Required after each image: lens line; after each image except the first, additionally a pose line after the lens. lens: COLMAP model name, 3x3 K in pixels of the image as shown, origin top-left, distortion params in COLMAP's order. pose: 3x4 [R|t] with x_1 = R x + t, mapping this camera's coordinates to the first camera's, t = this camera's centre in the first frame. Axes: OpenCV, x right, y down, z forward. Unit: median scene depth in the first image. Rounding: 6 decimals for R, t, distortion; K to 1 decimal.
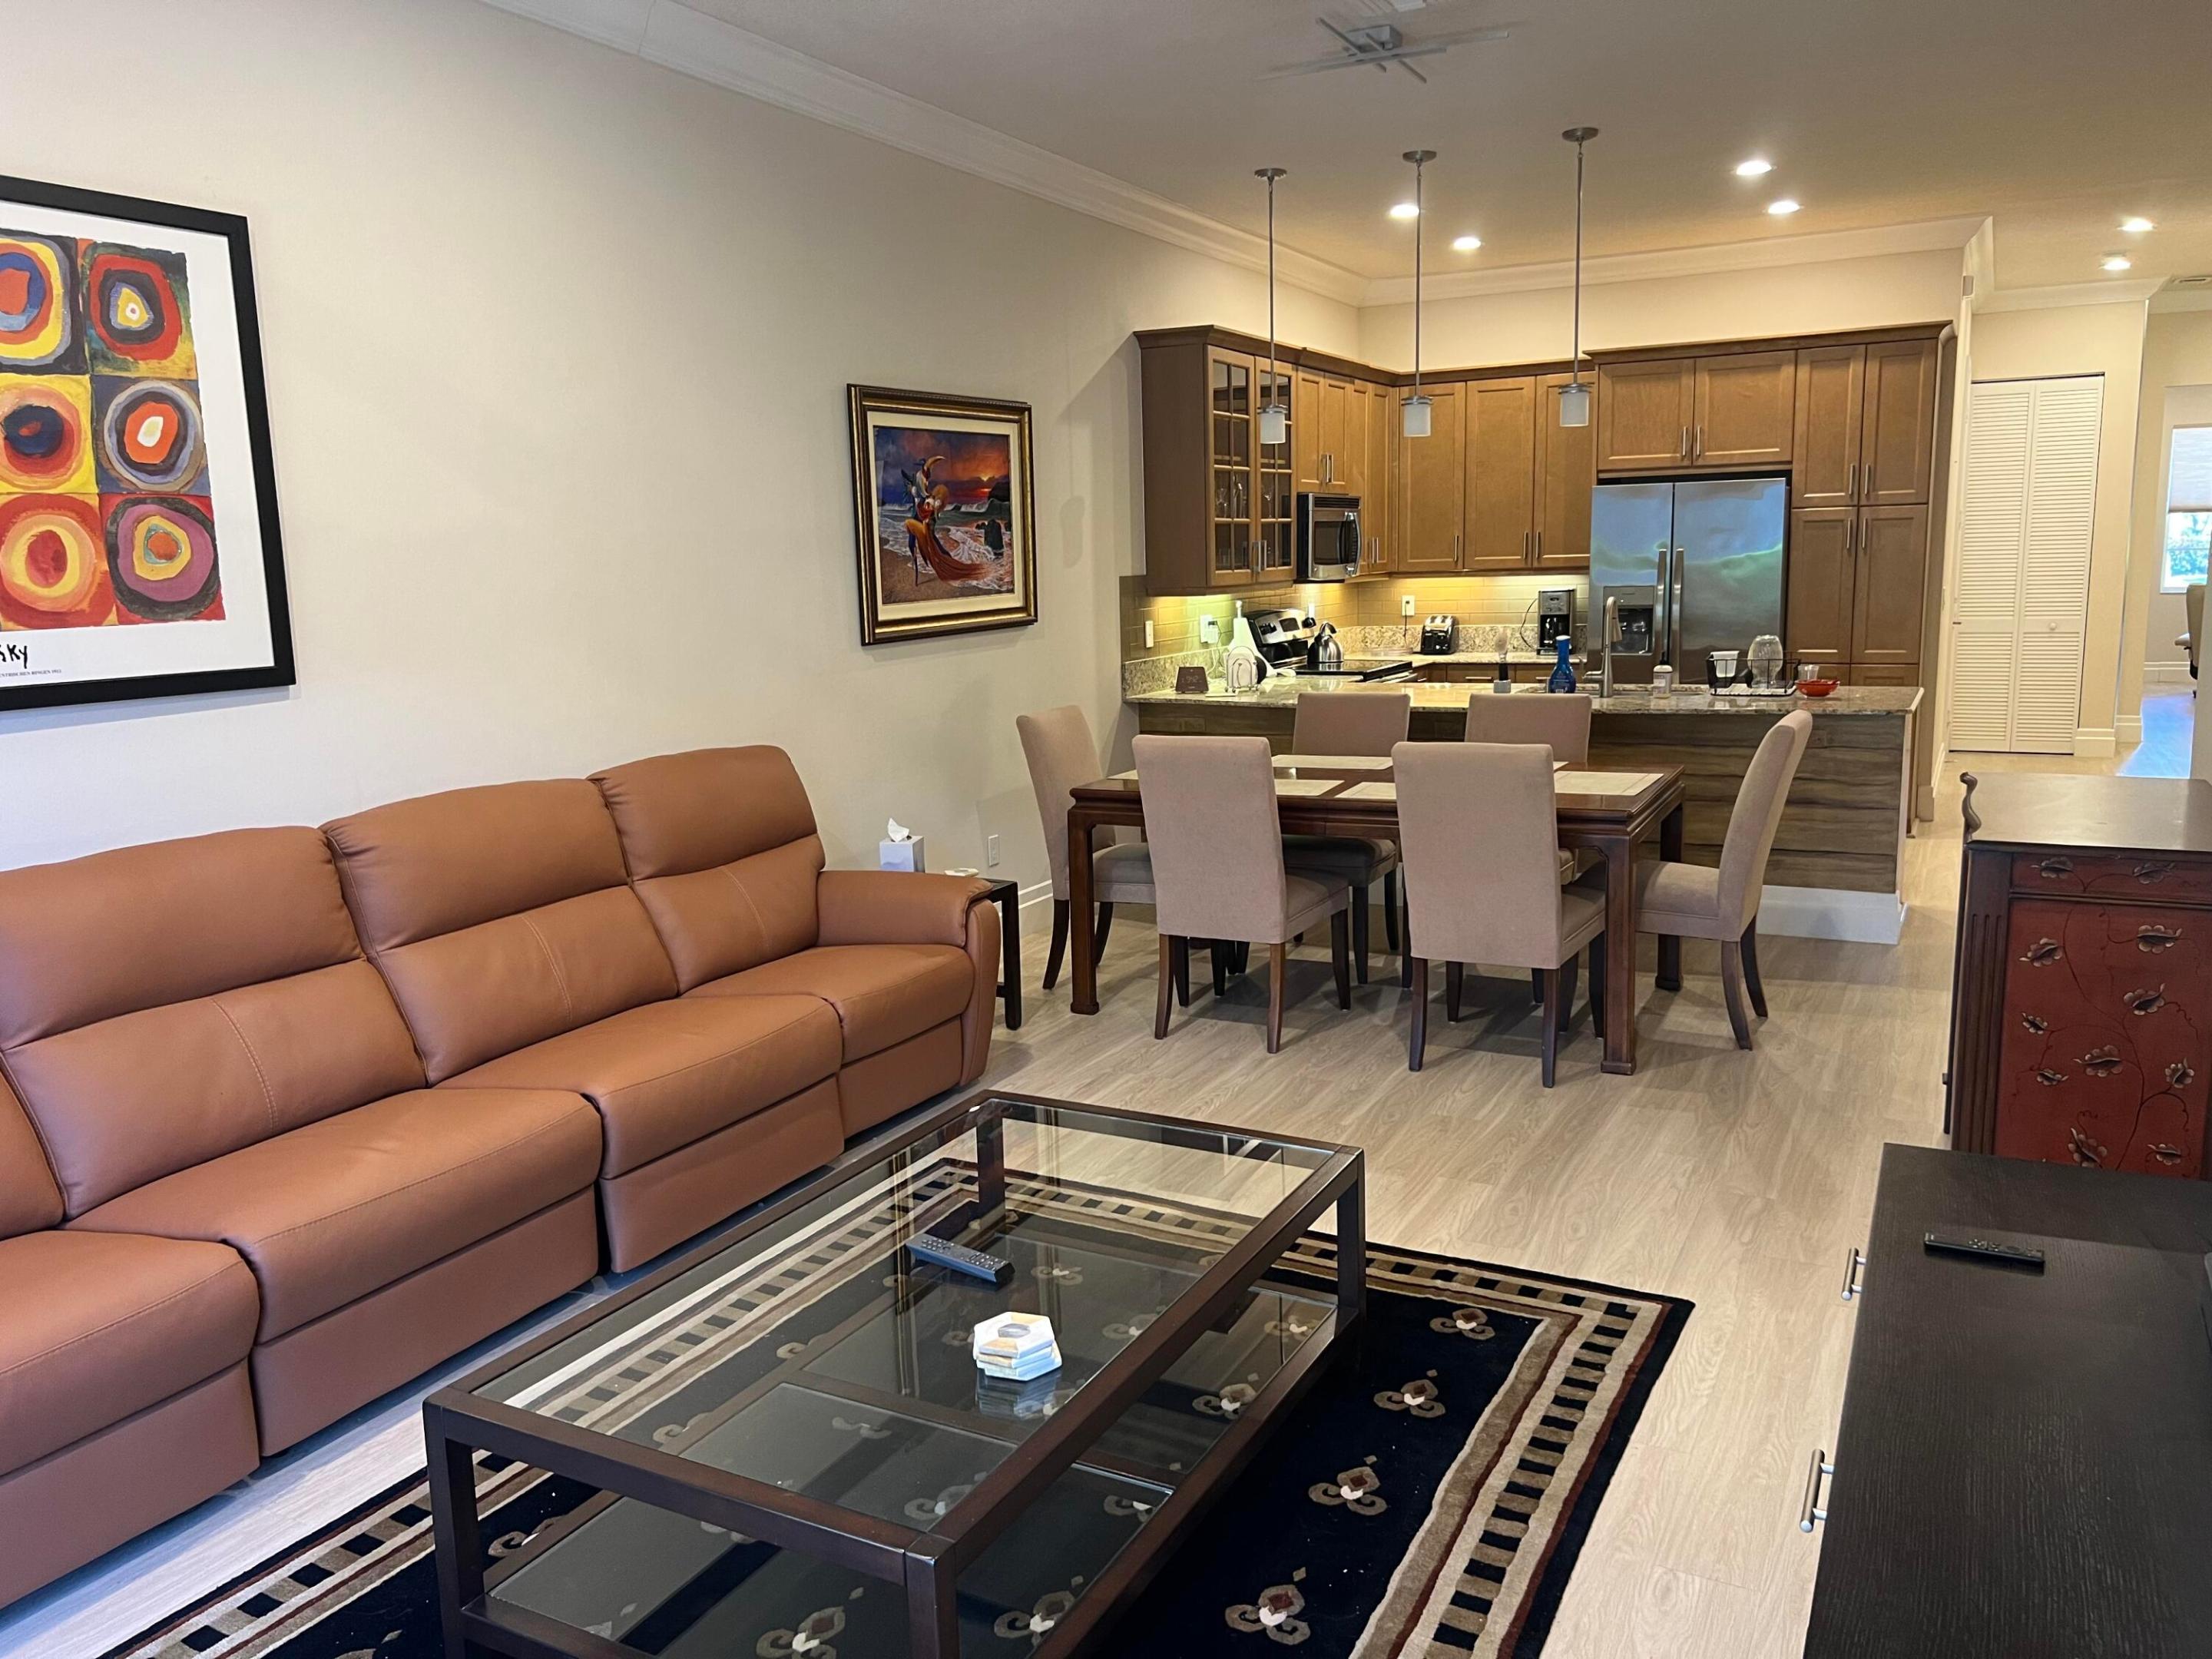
lens RADIAL K [[1668.9, 0, 1100.2], [0, 1668.9, 845.0], [0, 0, 1]] dist [0.060589, -0.071832]
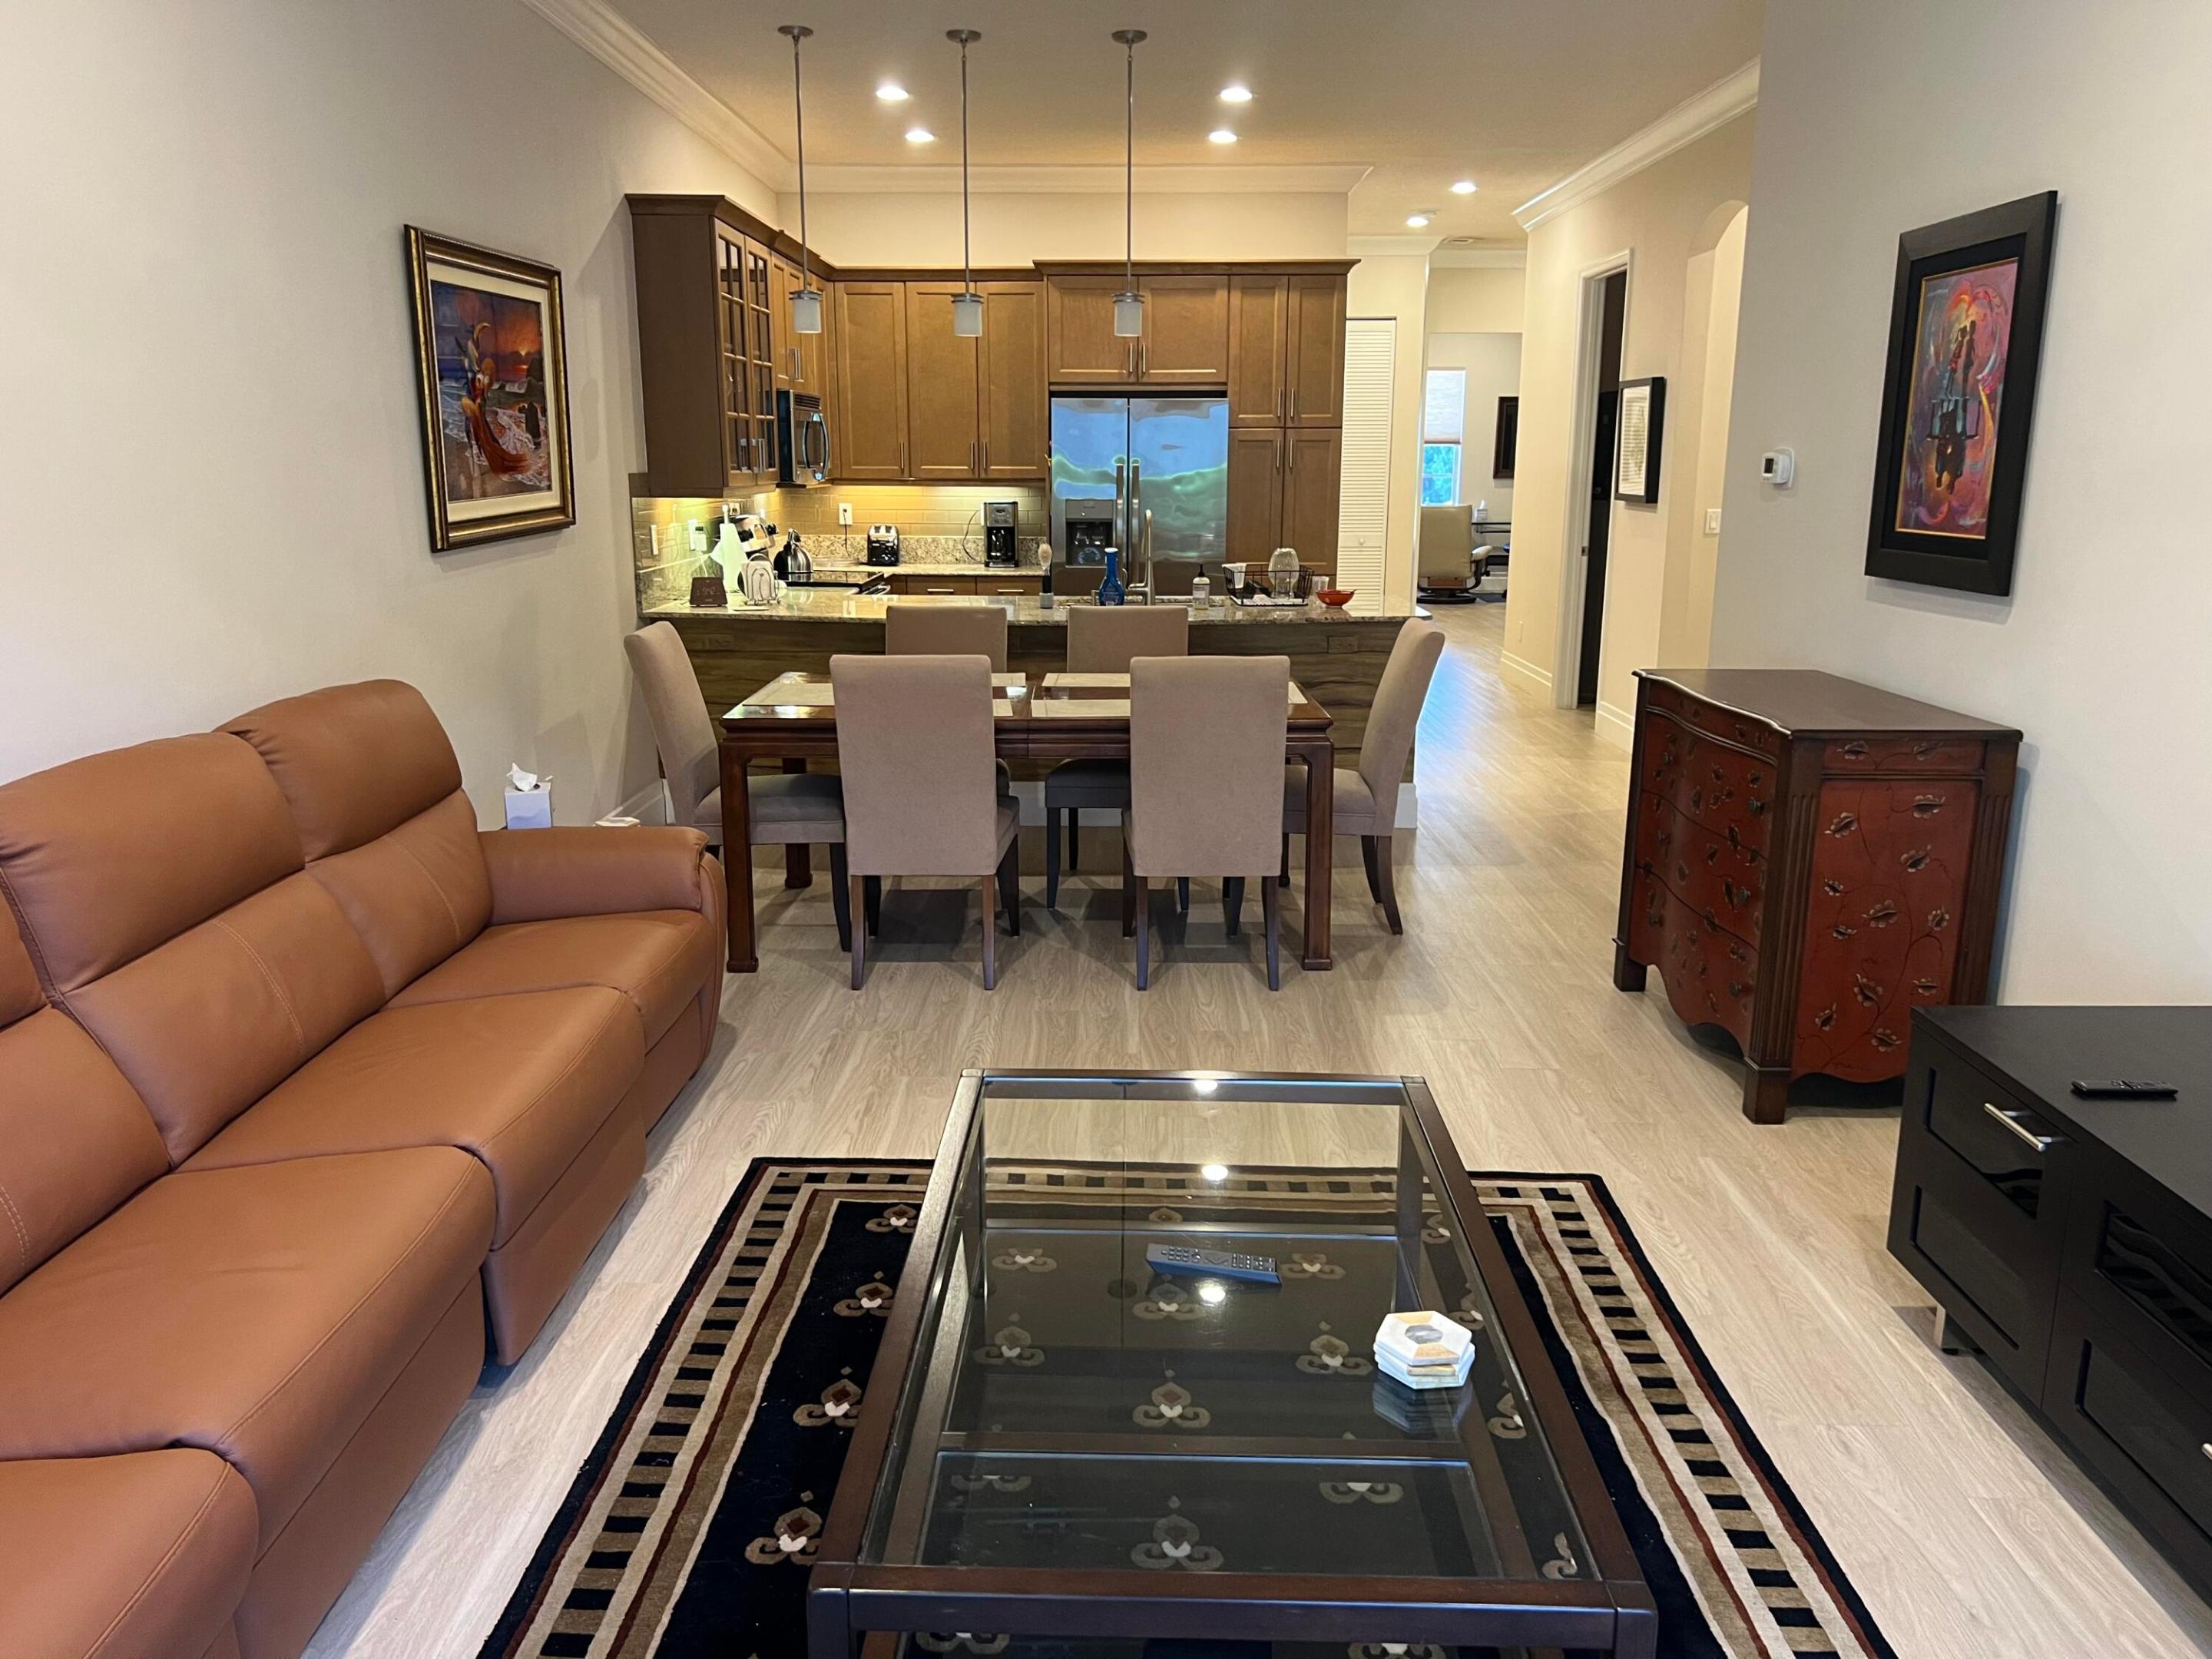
lens RADIAL K [[1668.9, 0, 1102.9], [0, 1668.9, 843.5], [0, 0, 1]] dist [0.060589, -0.071832]
pose [[0.890594, -0.075771, 0.448442, -0.227512], [0.052714, 0.996576, 0.063699, -0.013089], [-0.451733, -0.033091, 0.891539, 0.115857]]
